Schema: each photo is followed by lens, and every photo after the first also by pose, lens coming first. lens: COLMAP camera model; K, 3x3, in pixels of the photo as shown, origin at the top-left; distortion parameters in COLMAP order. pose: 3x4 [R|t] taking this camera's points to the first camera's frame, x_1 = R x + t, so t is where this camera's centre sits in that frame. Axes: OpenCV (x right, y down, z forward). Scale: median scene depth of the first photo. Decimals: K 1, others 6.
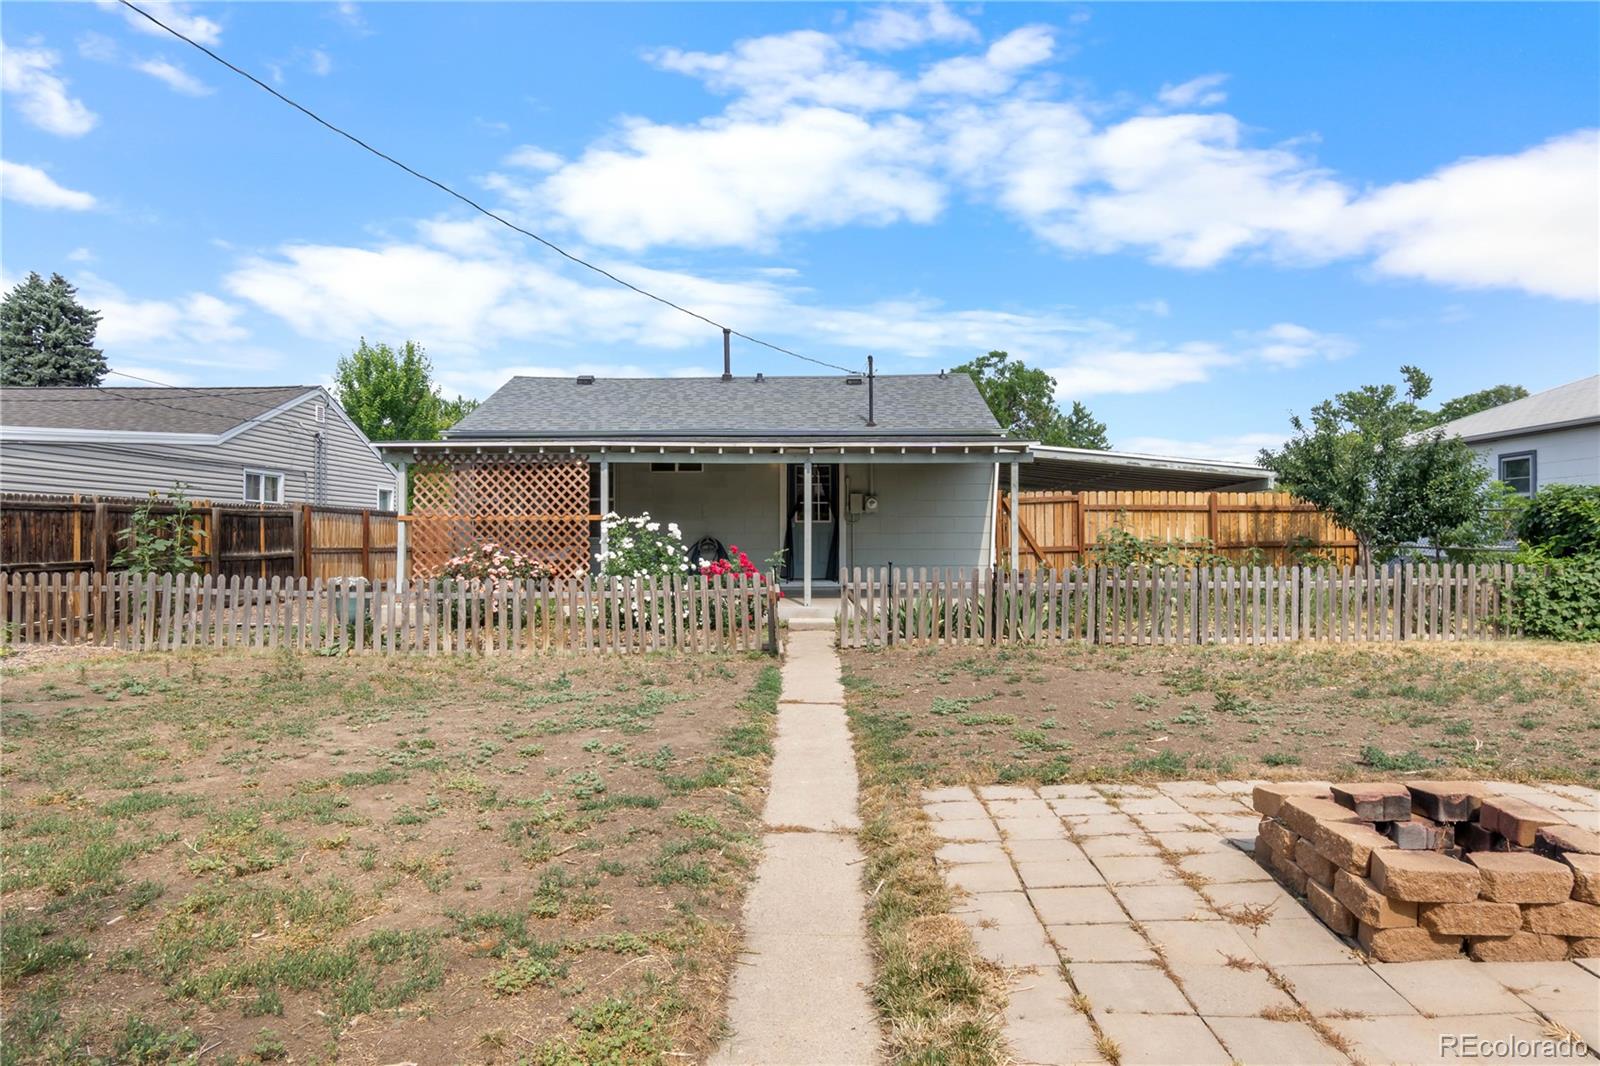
lens RADIAL K [[980.8, 0, 798.9], [0, 980.8, 532.2], [0, 0, 1]] dist [0.001321, -0.003118]
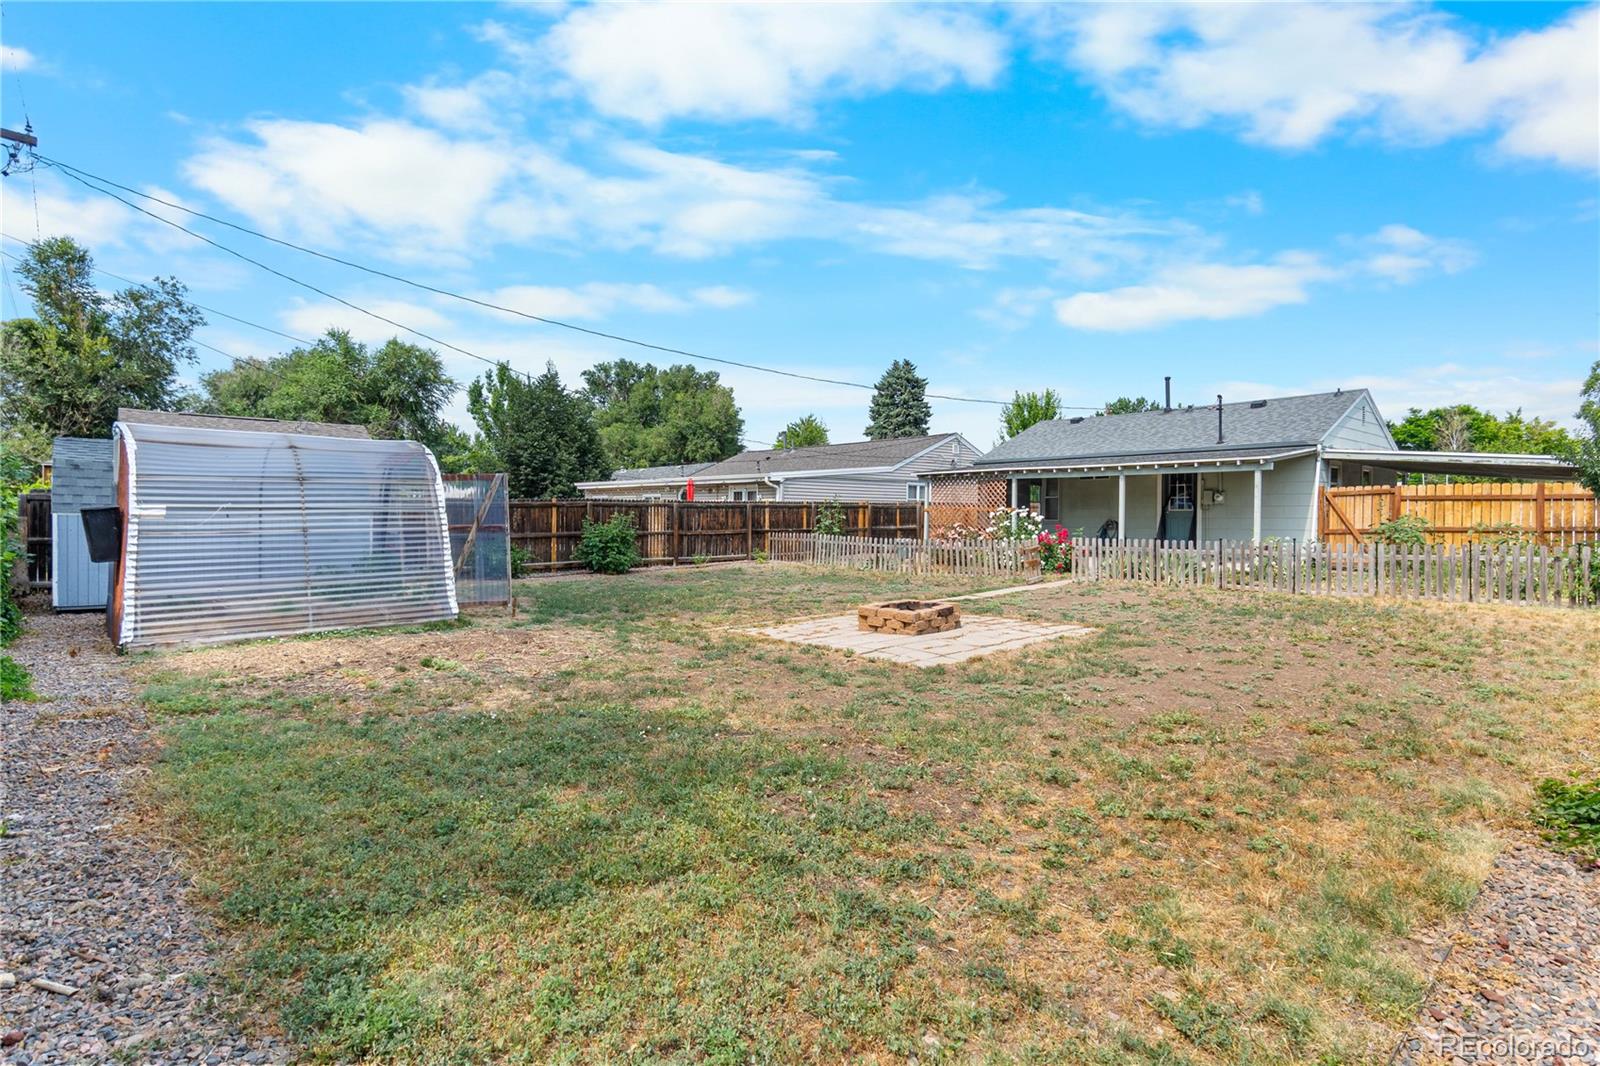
lens RADIAL K [[832.7, 0, 791.0], [0, 832.7, 492.3], [0, 0, 1]] dist [-0.004870, -0.000961]
pose [[0.663907, -0.019188, -0.747569, 0.563356], [-0.000504, 0.999659, -0.026106, -0.004407], [0.747815, 0.017709, 0.663671, -0.274089]]
